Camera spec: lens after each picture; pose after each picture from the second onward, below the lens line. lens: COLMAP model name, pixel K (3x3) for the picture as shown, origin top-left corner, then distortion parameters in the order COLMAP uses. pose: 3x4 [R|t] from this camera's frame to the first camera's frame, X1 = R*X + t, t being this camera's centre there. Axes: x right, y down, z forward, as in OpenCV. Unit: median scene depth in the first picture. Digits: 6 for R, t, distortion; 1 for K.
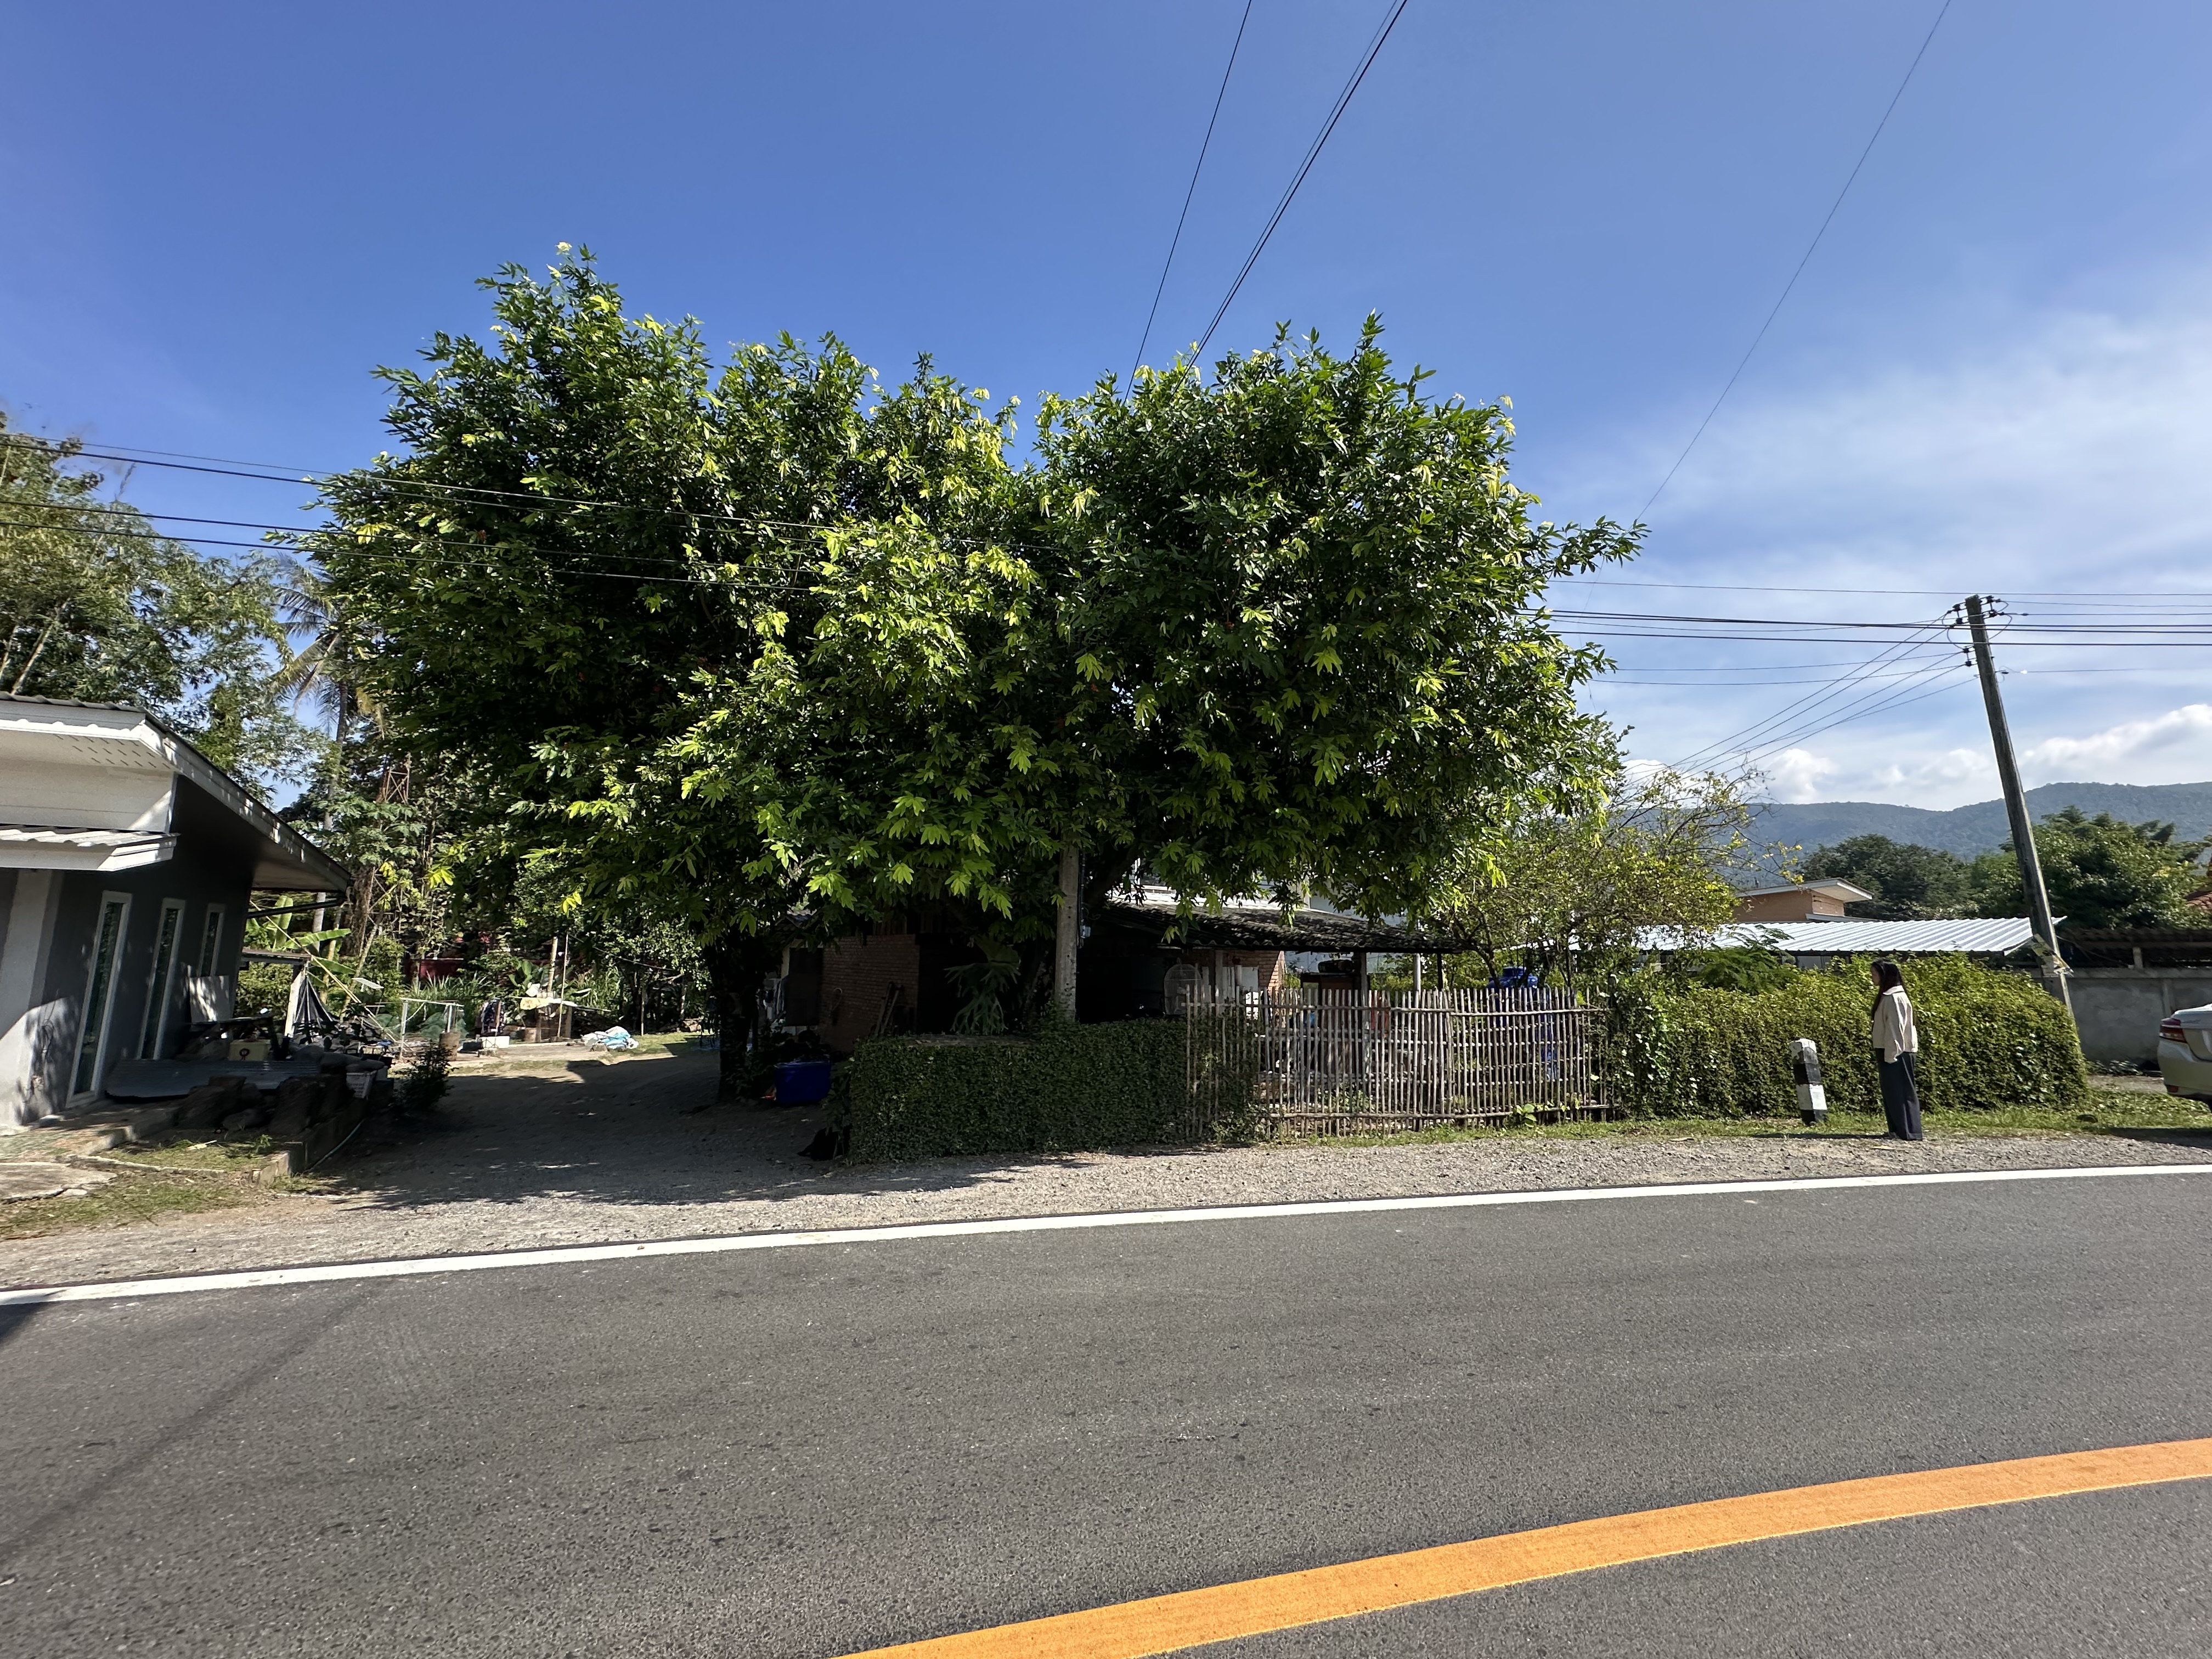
lens RADIAL K [[879.3, 0, 1106.0], [0, 879.3, 829.5], [0, 0, 1]] dist [0.000527, 0.000525]
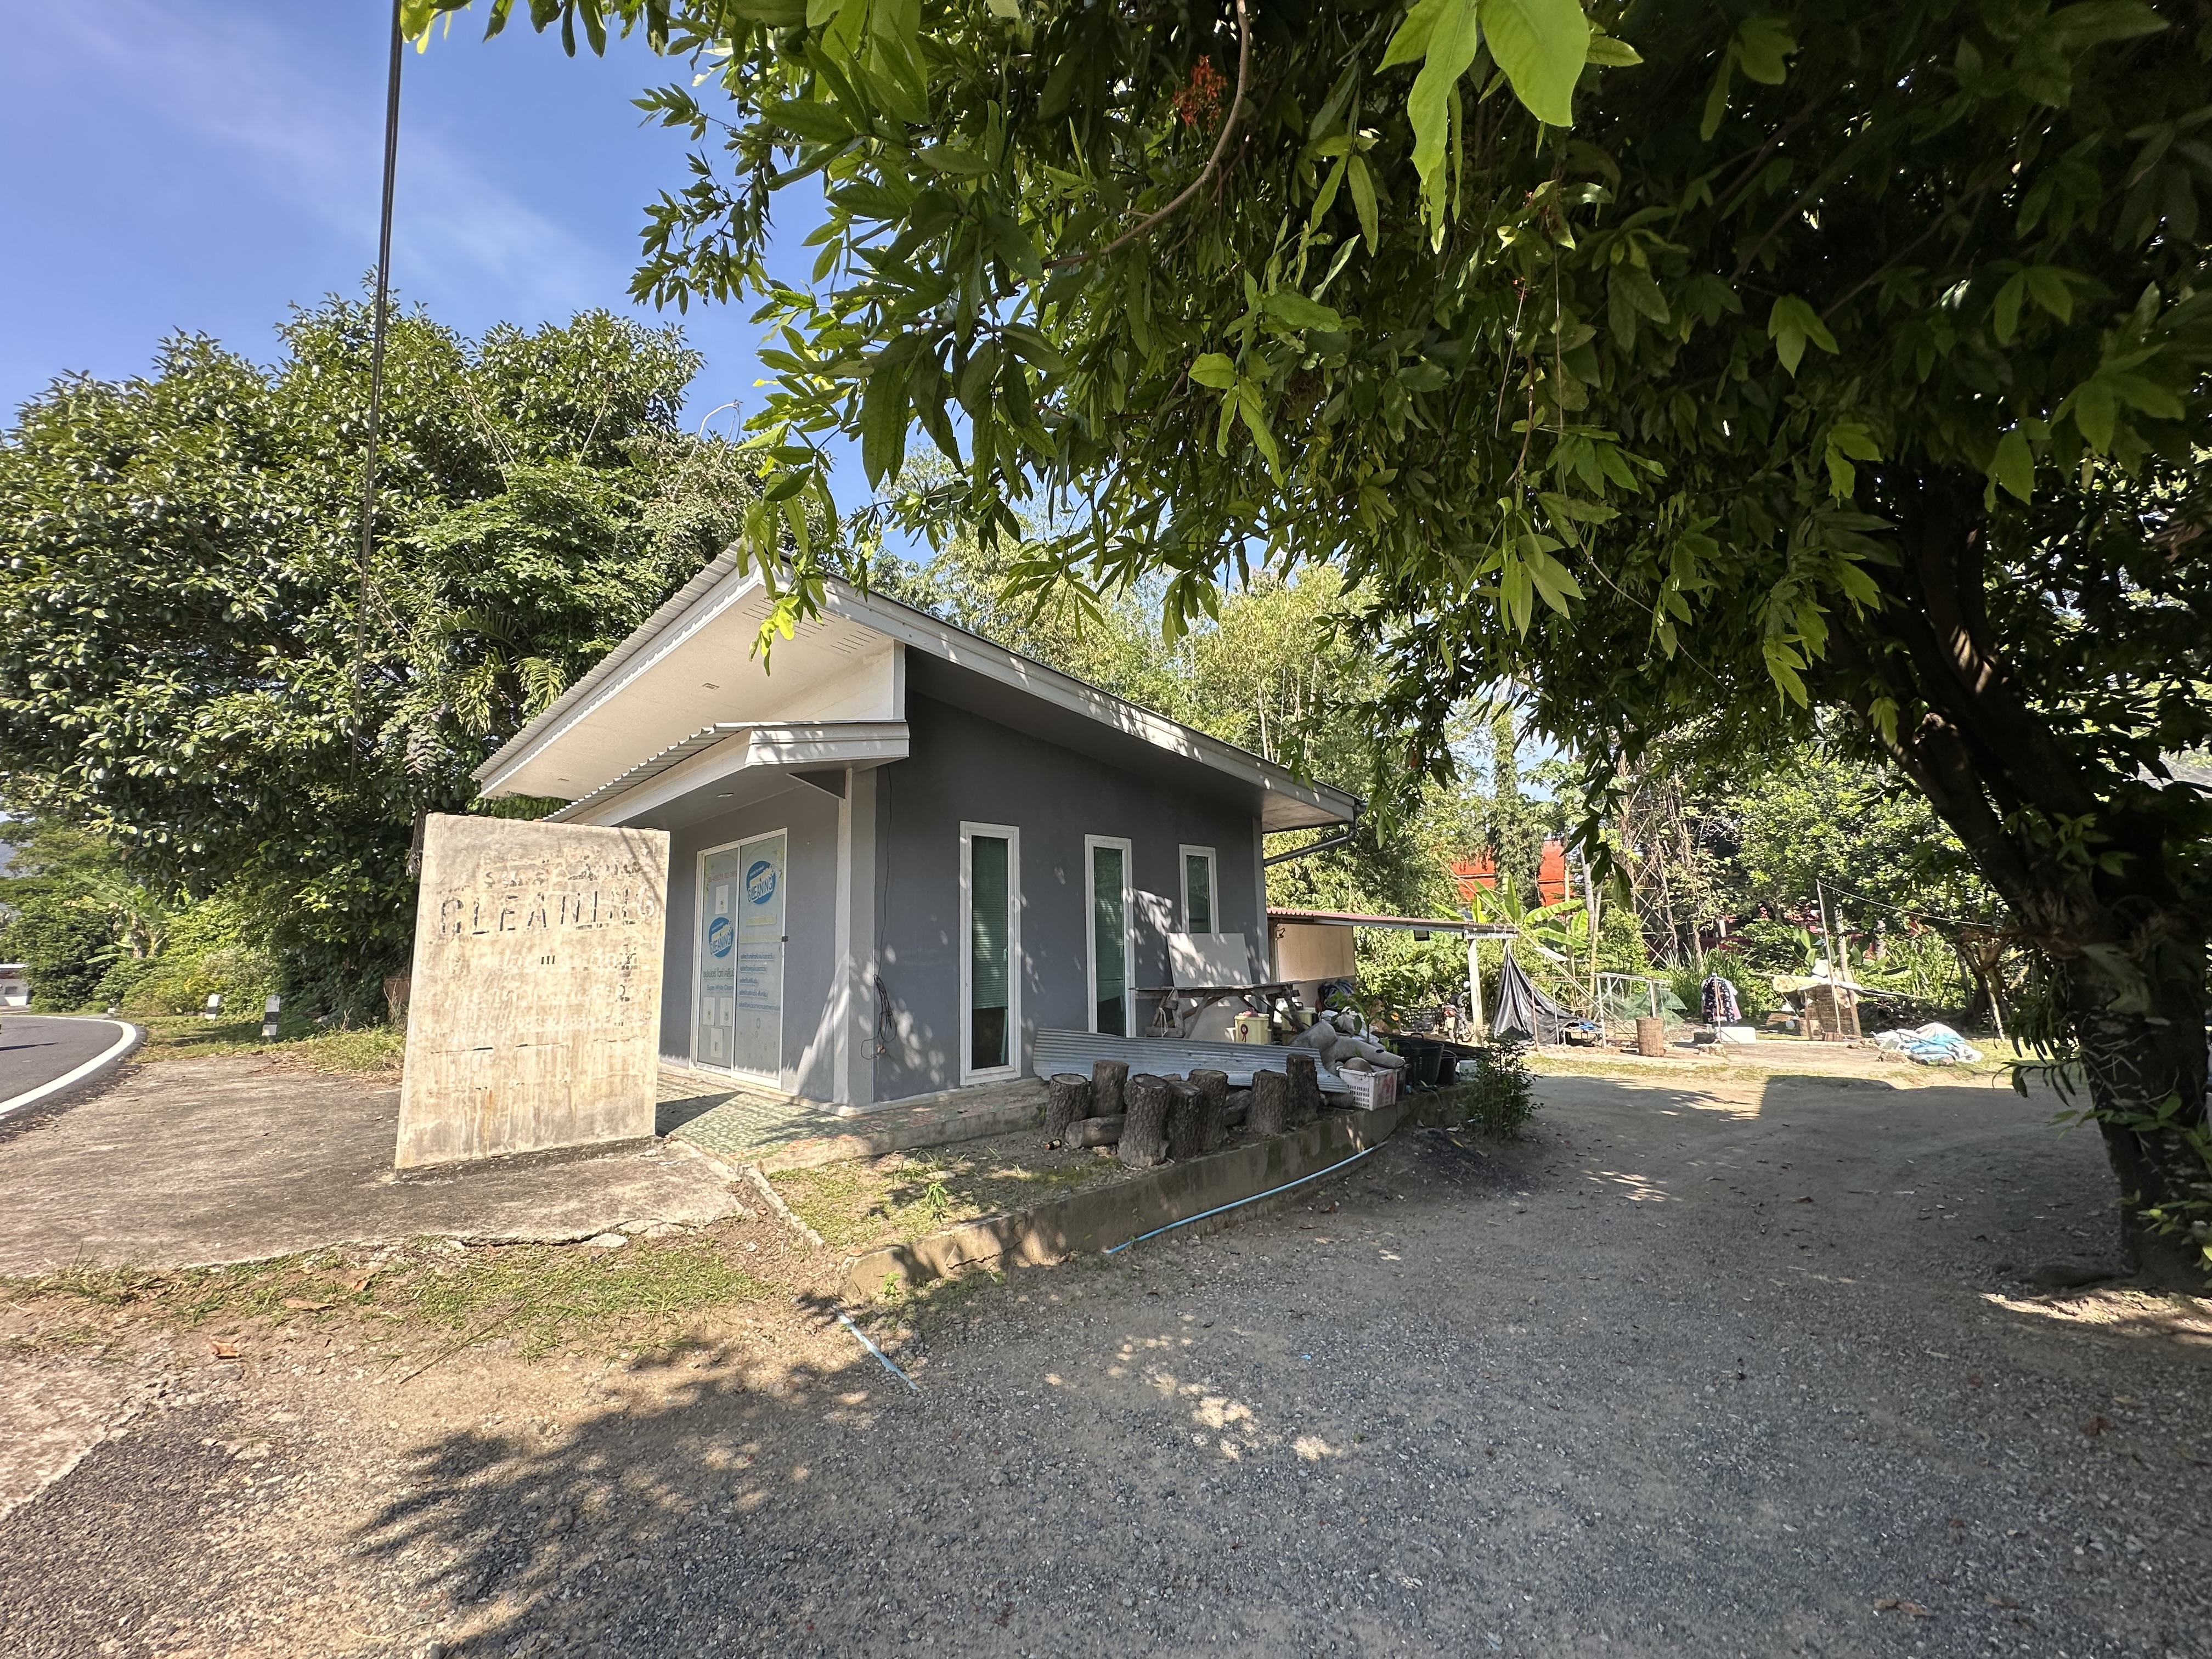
lens RADIAL K [[879.3, 0, 1106.0], [0, 879.3, 829.5], [0, 0, 1]] dist [0.000527, 0.000525]
pose [[0.266094, -0.144393, -0.953071, -0.108141], [0.162390, 0.981301, -0.103331, 0.062994], [0.950170, -0.127273, 0.284567, 0.306564]]
